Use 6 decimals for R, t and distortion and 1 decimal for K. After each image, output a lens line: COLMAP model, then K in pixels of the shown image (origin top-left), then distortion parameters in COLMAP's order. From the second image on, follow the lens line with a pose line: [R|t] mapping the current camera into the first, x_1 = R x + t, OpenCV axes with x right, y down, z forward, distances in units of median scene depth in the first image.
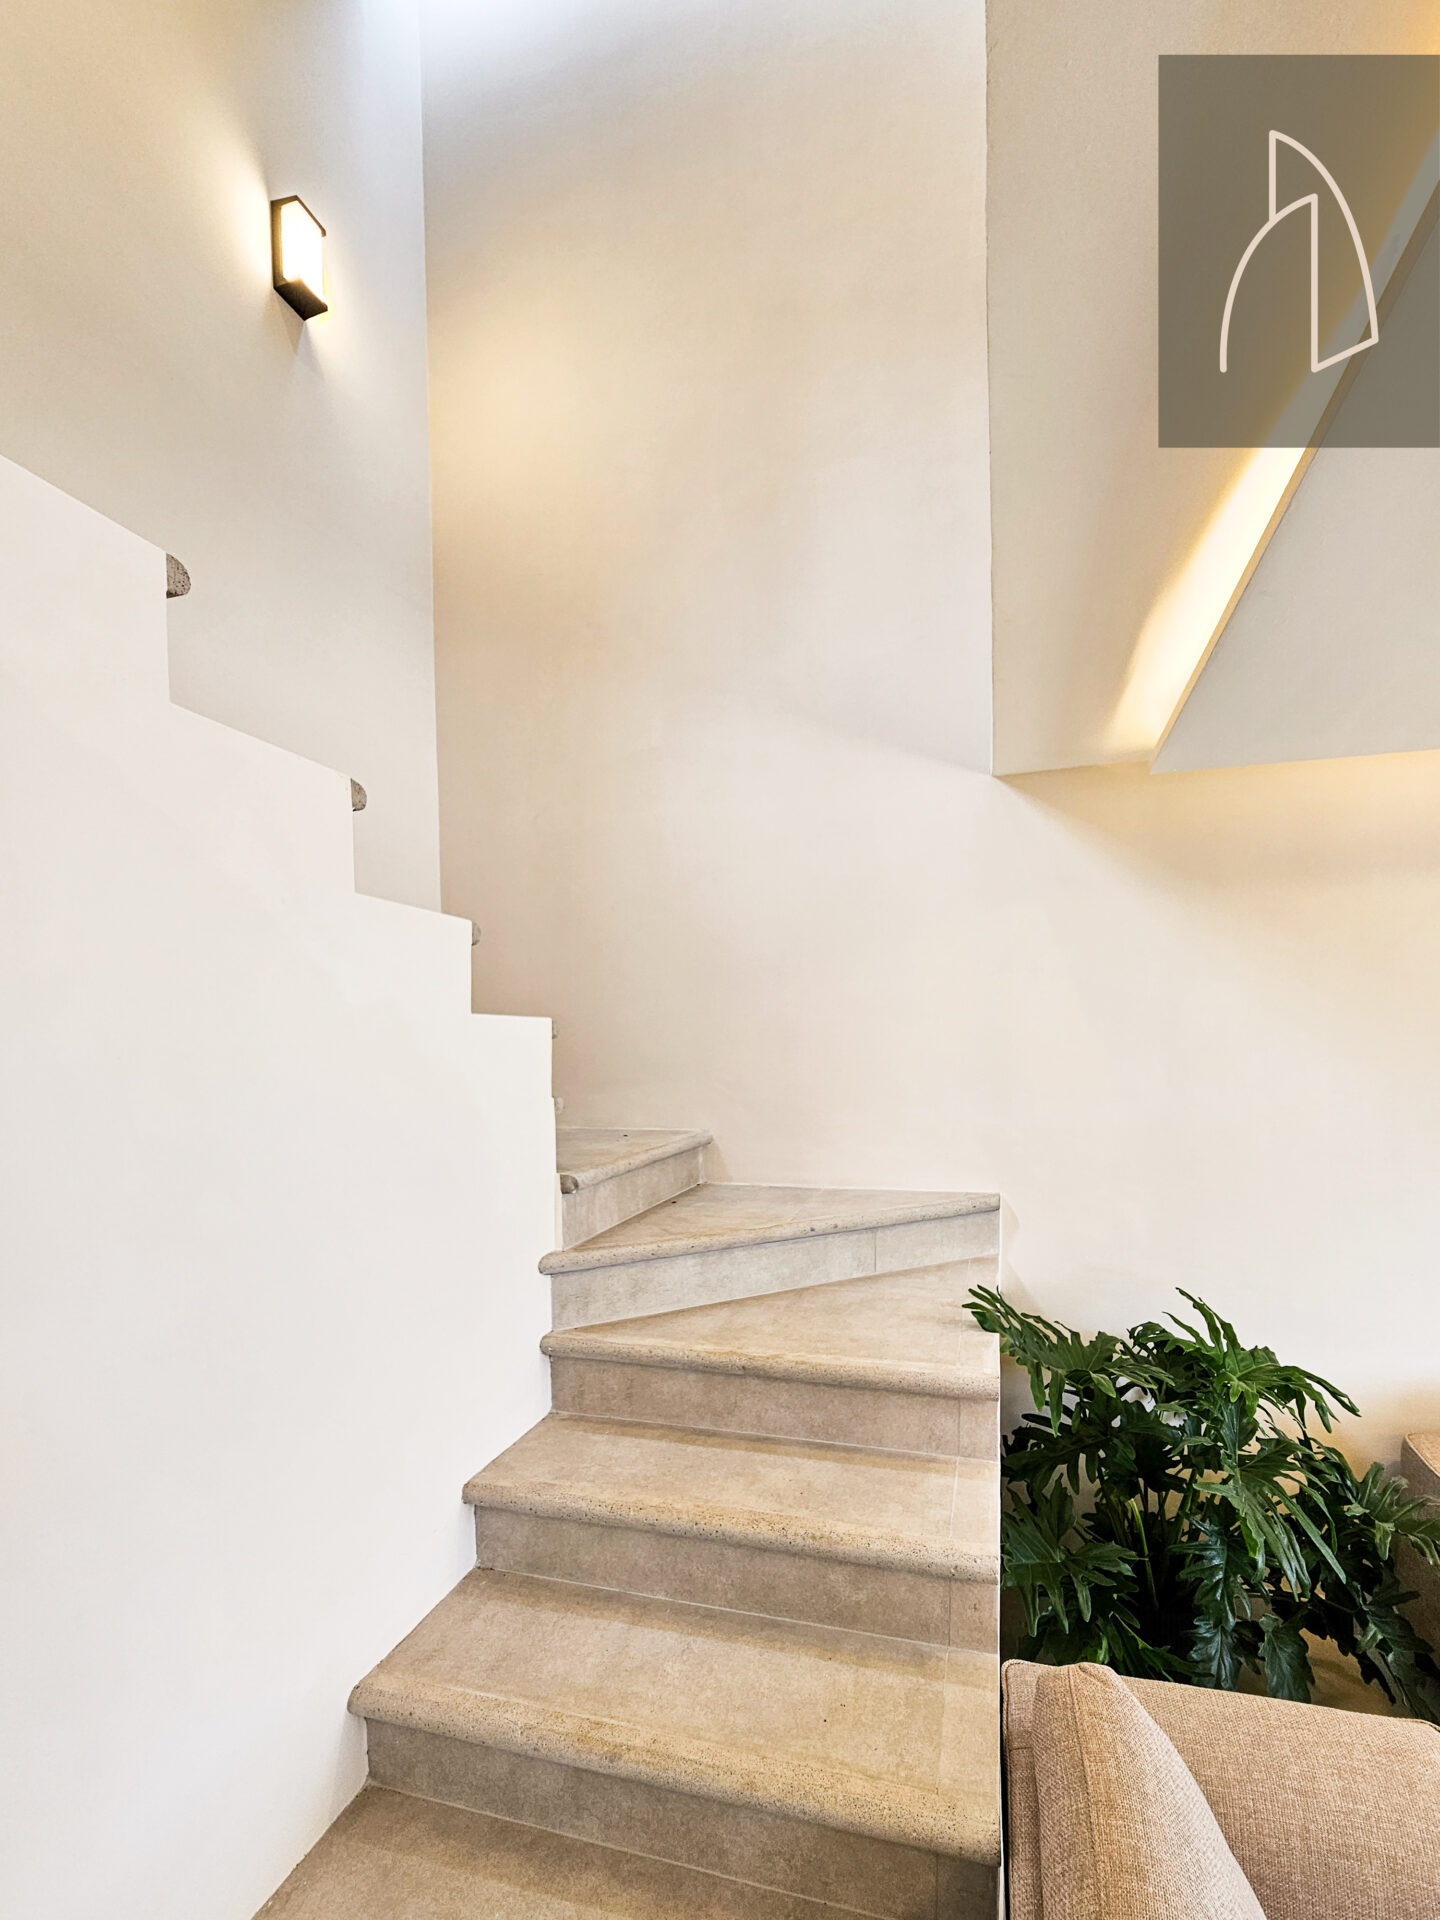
lens RADIAL K [[787.4, 0, 776.0], [0, 787.4, 1055.4], [0, 0, 1]] dist [-0.005782, 0.001799]
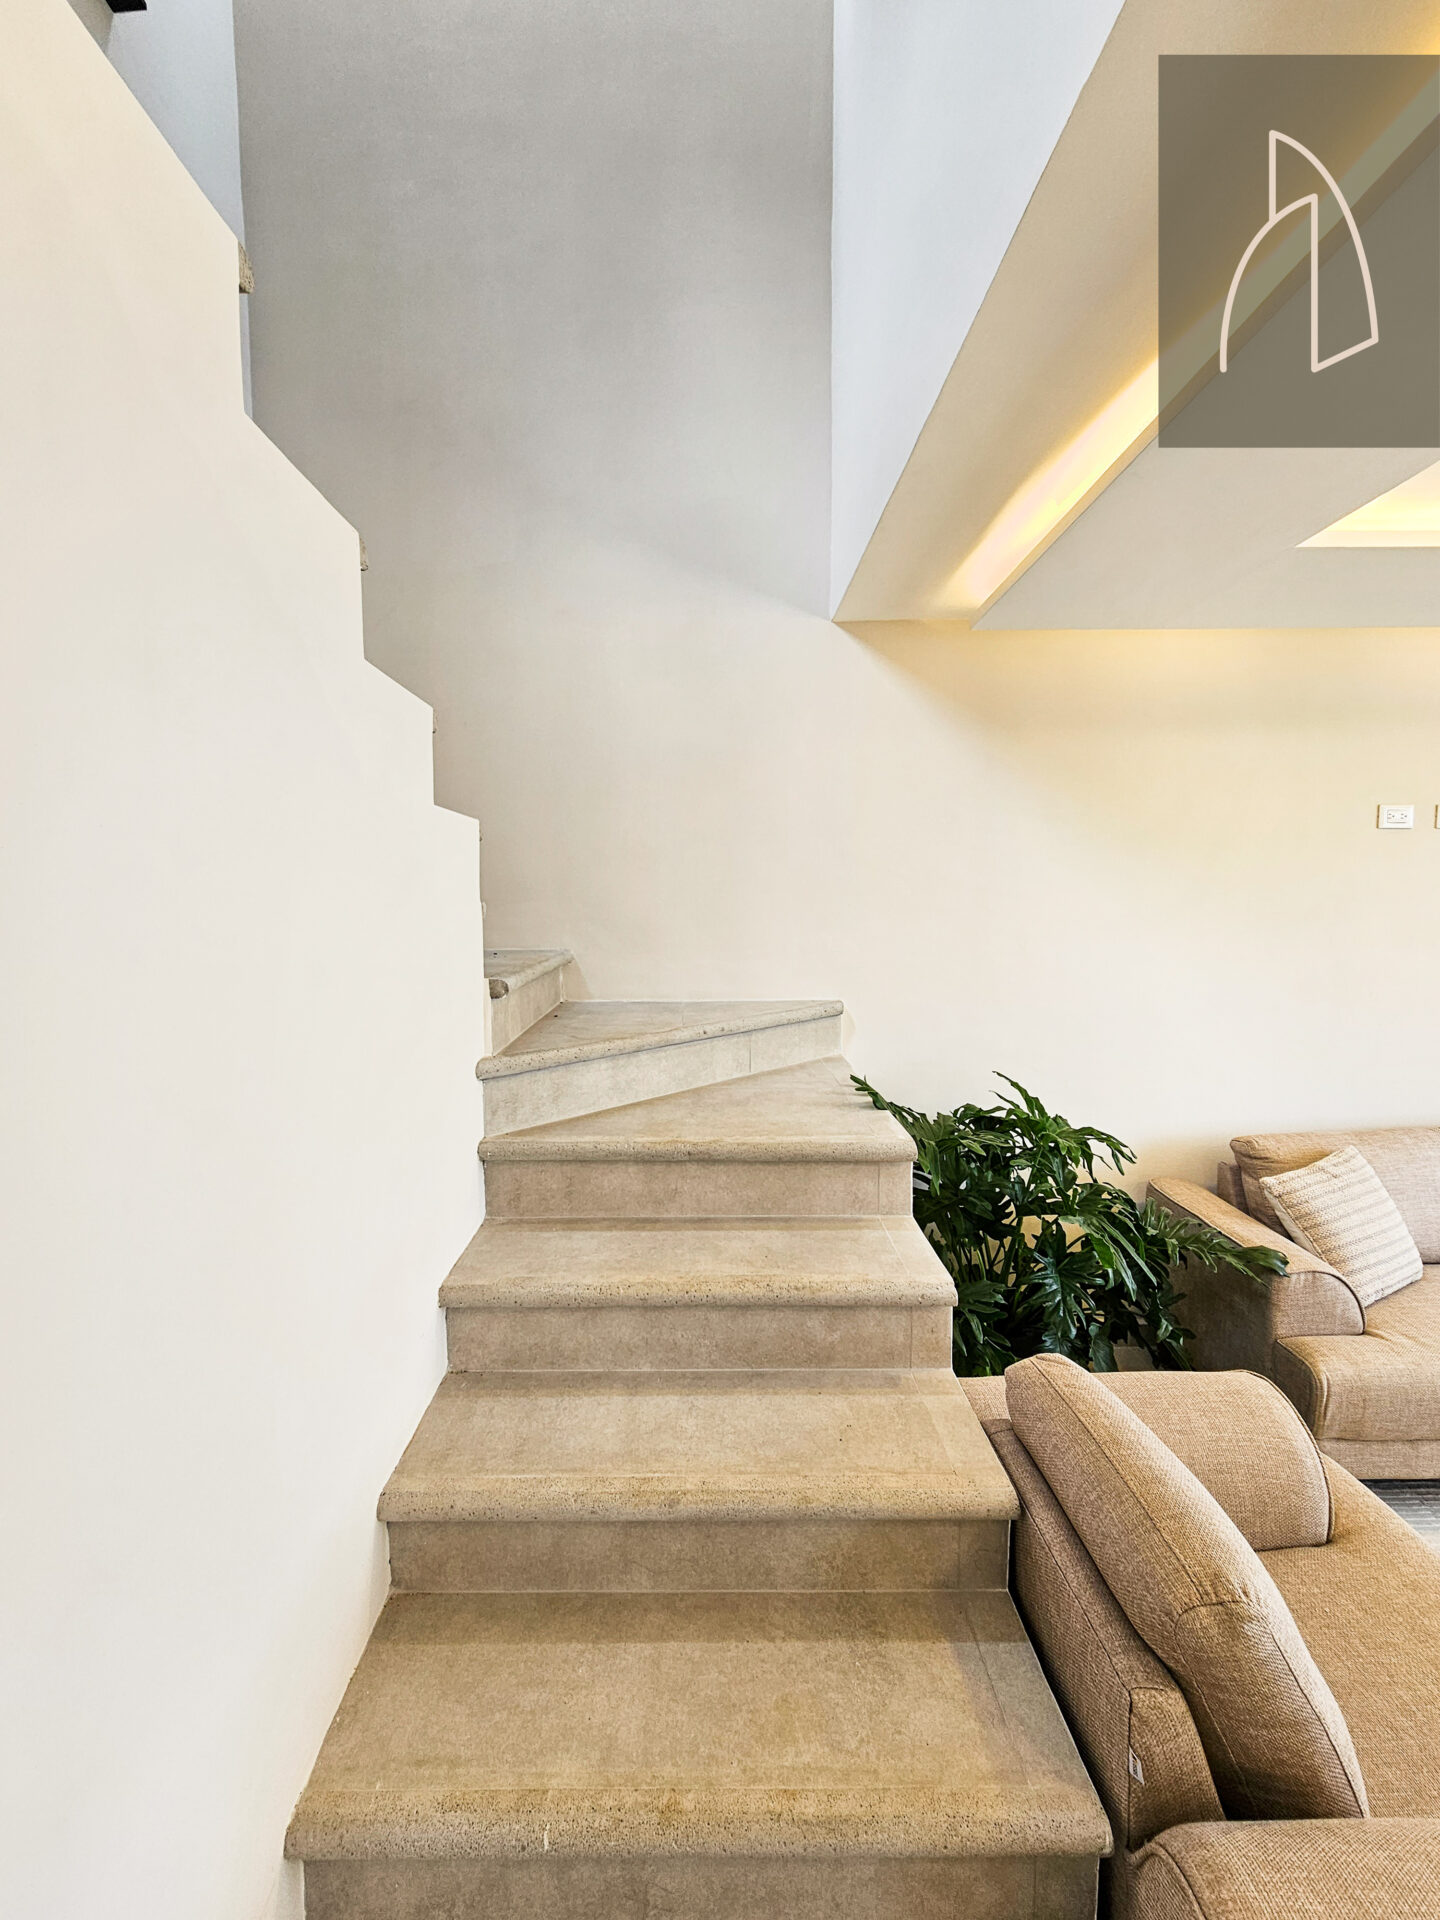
lens RADIAL K [[787.4, 0, 599.0], [0, 787.4, 938.7], [0, 0, 1]] dist [-0.005782, 0.001799]
pose [[0.969562, -0.007689, 0.244726, -0.437612], [0.004735, 0.999909, 0.012658, 0.101693], [-0.244801, -0.011114, 0.969510, 0.012865]]
